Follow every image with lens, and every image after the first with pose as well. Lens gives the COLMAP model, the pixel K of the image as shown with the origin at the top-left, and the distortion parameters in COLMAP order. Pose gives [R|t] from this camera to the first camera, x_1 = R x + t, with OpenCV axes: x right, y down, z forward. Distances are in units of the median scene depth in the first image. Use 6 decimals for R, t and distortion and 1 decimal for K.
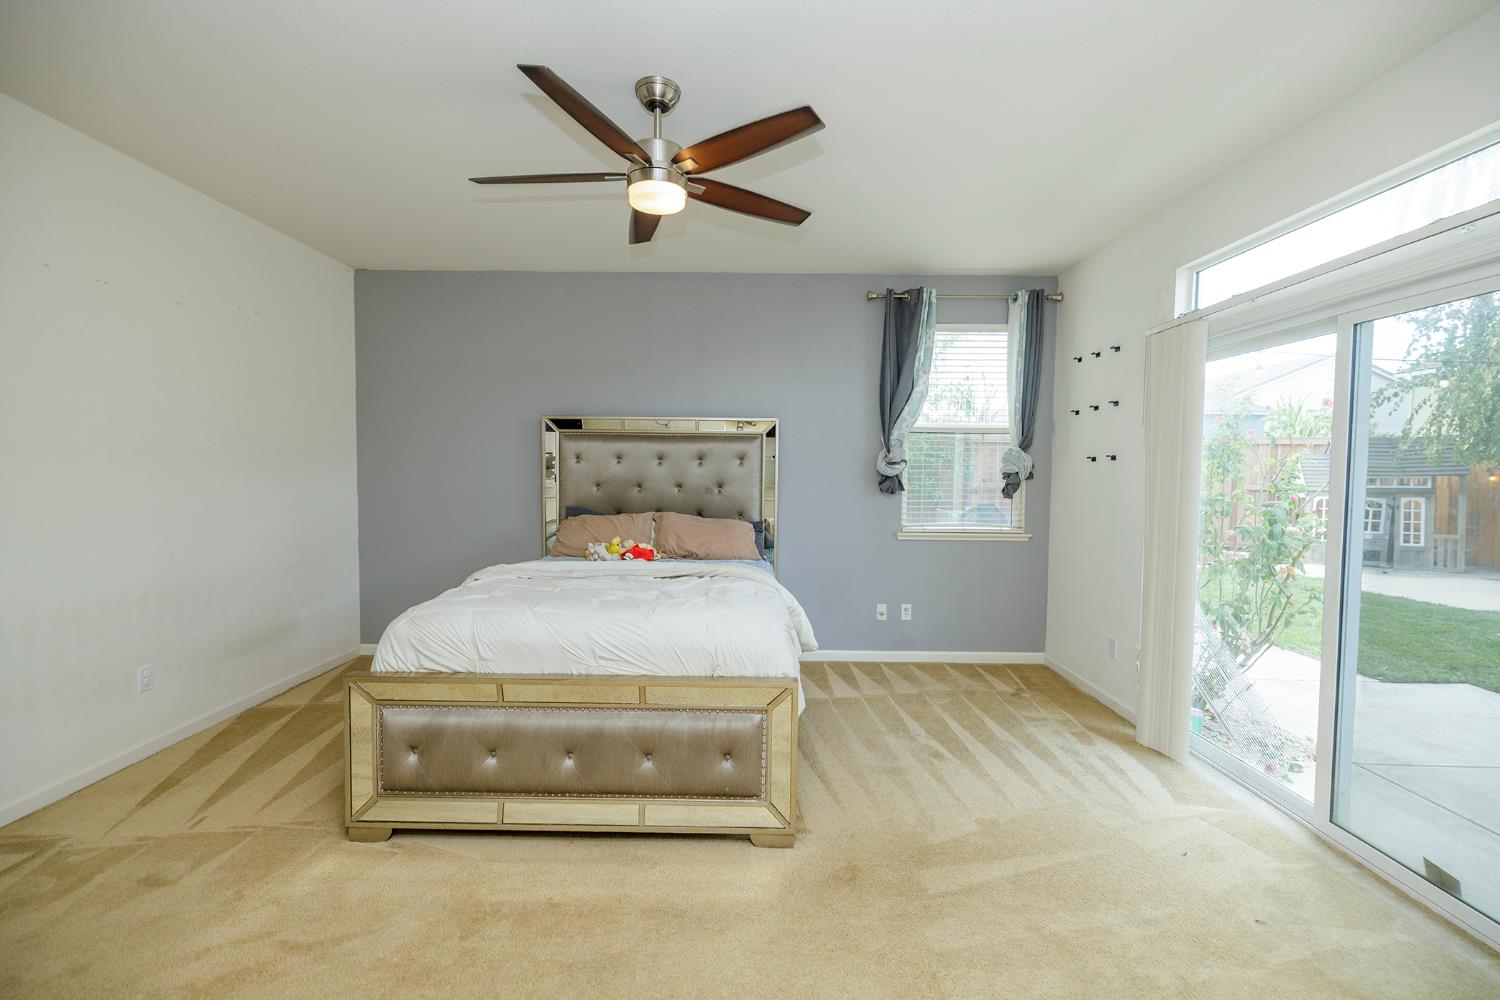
lens RADIAL K [[627.7, 0, 744.1], [0, 627.7, 502.3], [0, 0, 1]] dist [0.001643, -0.000212]
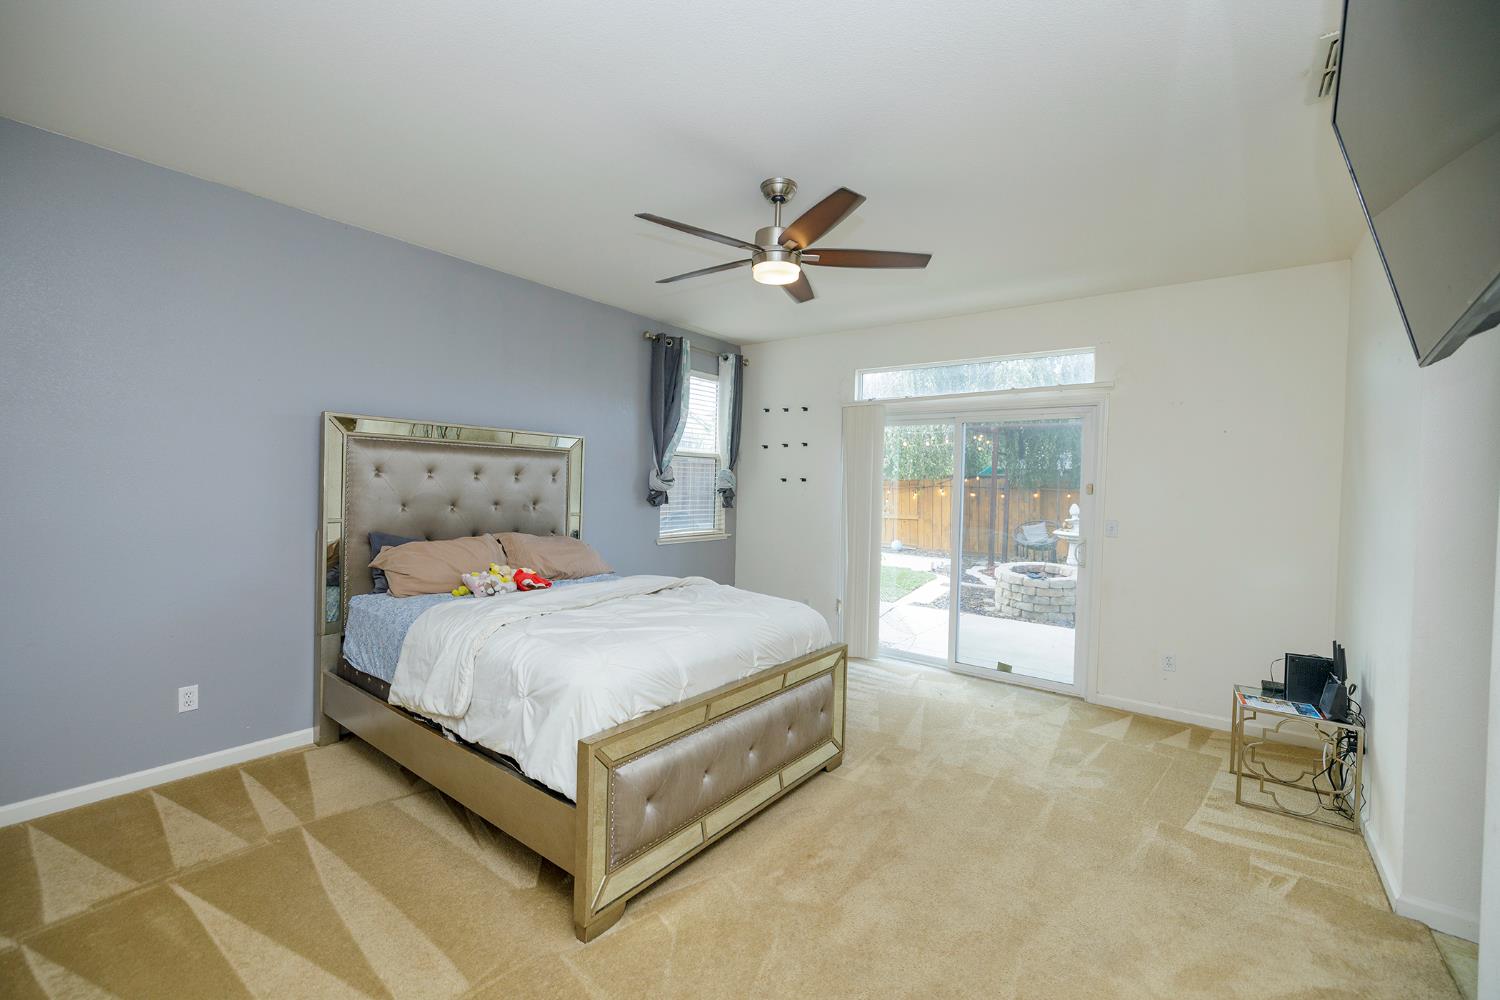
lens RADIAL K [[627.7, 0, 739.3], [0, 627.7, 499.7], [0, 0, 1]] dist [0.001643, -0.000212]
pose [[0.604898, -0.015786, 0.796146, -0.619732], [0.024781, 0.999692, 0.000994, -0.023931], [-0.795917, 0.019128, 0.605103, 0.172003]]
